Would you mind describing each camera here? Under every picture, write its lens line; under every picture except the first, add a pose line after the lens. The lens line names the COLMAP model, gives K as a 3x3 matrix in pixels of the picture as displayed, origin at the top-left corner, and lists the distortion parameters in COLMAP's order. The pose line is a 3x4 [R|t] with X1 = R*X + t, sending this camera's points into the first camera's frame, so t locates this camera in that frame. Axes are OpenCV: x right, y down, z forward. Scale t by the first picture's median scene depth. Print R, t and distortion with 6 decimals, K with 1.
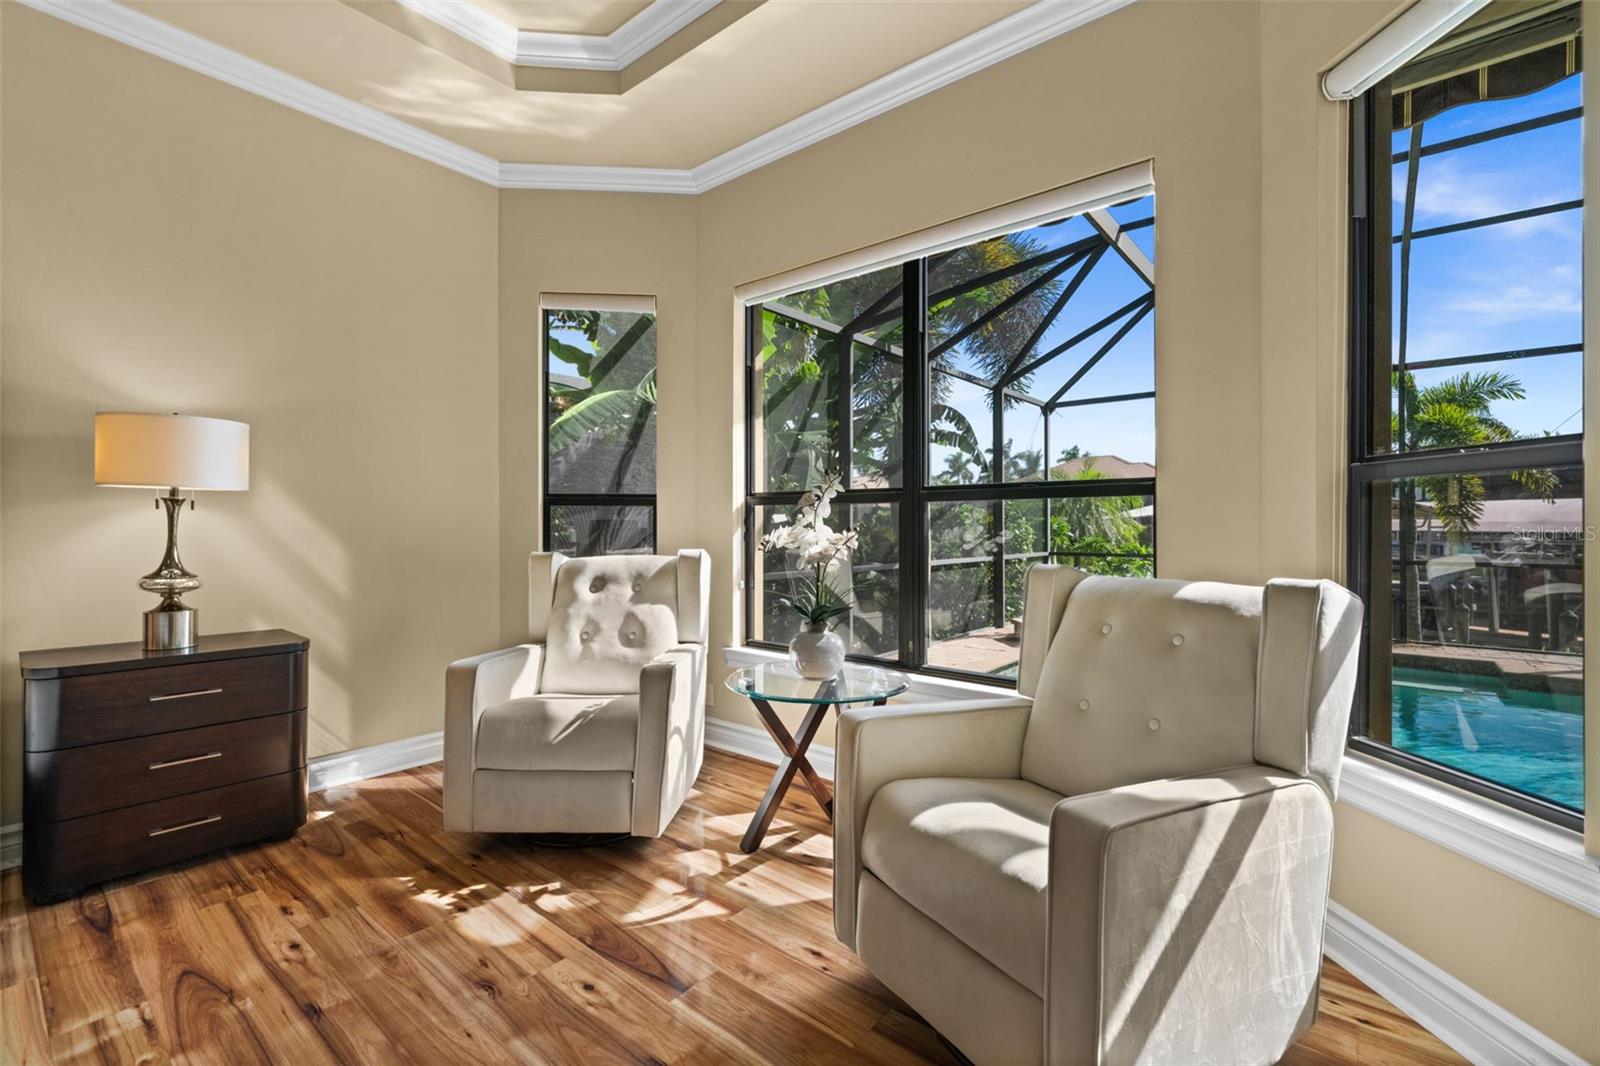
lens RADIAL K [[681.3, 0, 800.0], [0, 681.3, 533.0], [0, 0, 1]] dist [0.000917, 0.000128]
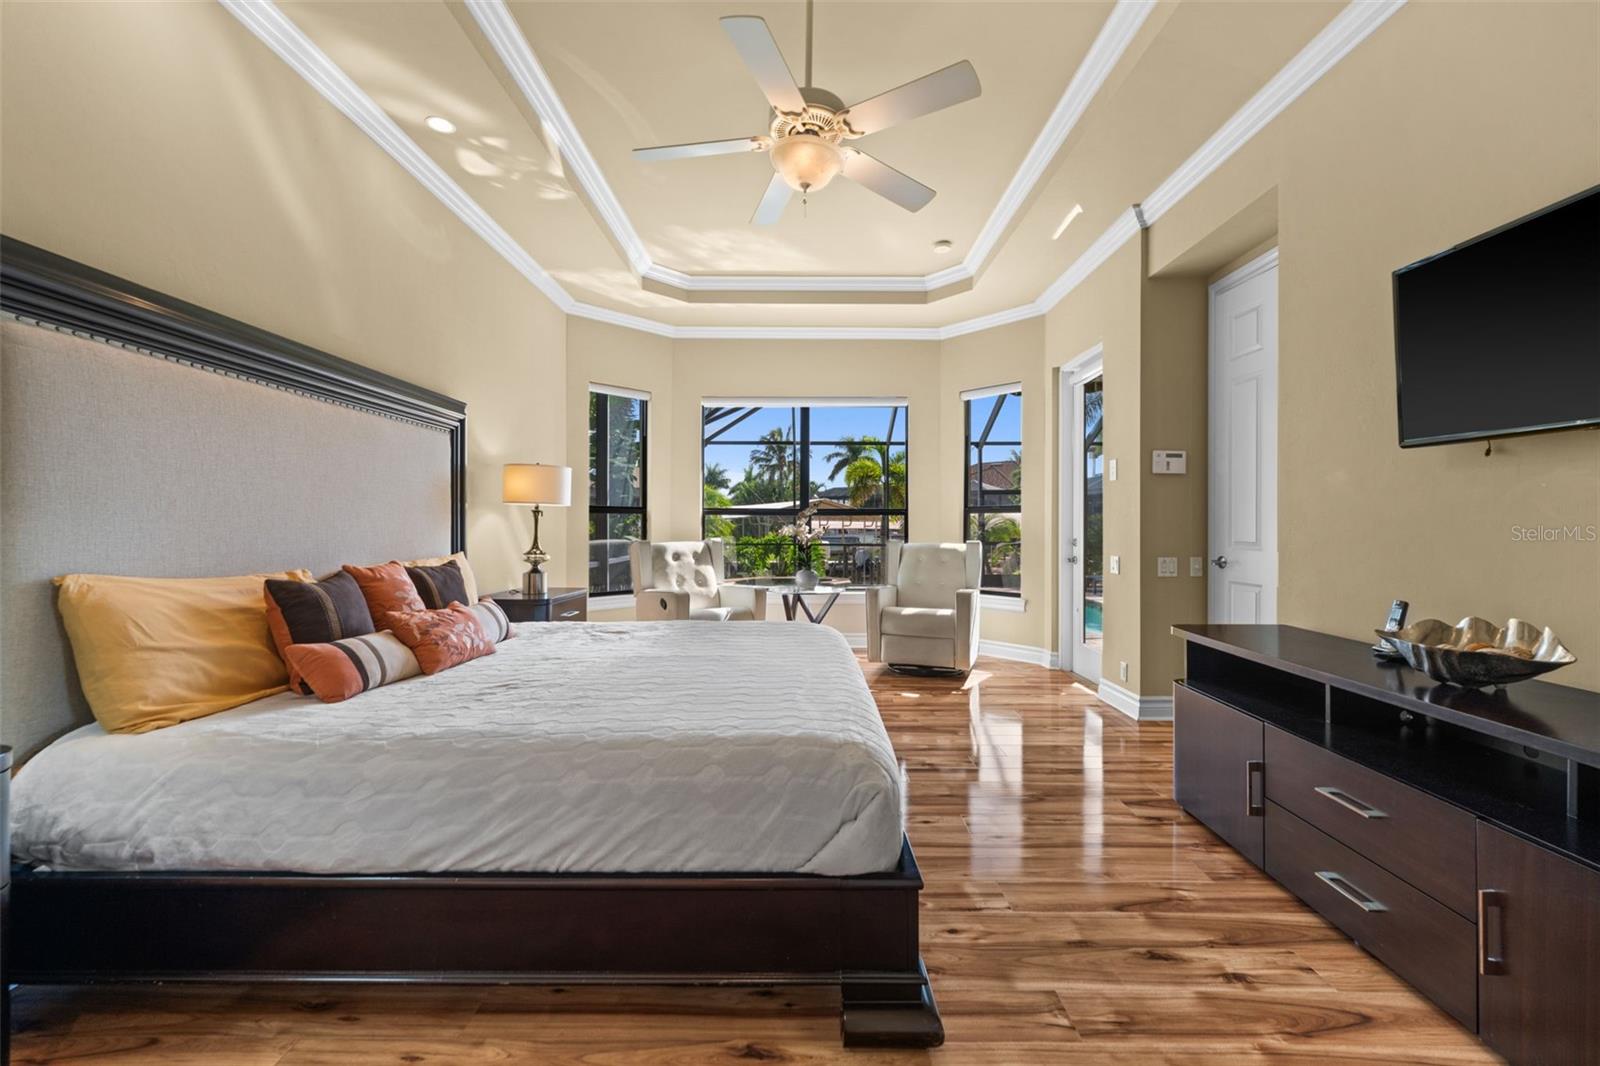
lens RADIAL K [[655.0, 0, 802.6], [0, 655.0, 528.8], [0, 0, 1]] dist [0.000408, 0.000057]
pose [[0.767615, 0.000291, 0.640912, -1.249580], [0.000609, 0.999999, -0.001184, 0.000323], [-0.640911, 0.001299, 0.767614, -0.654259]]
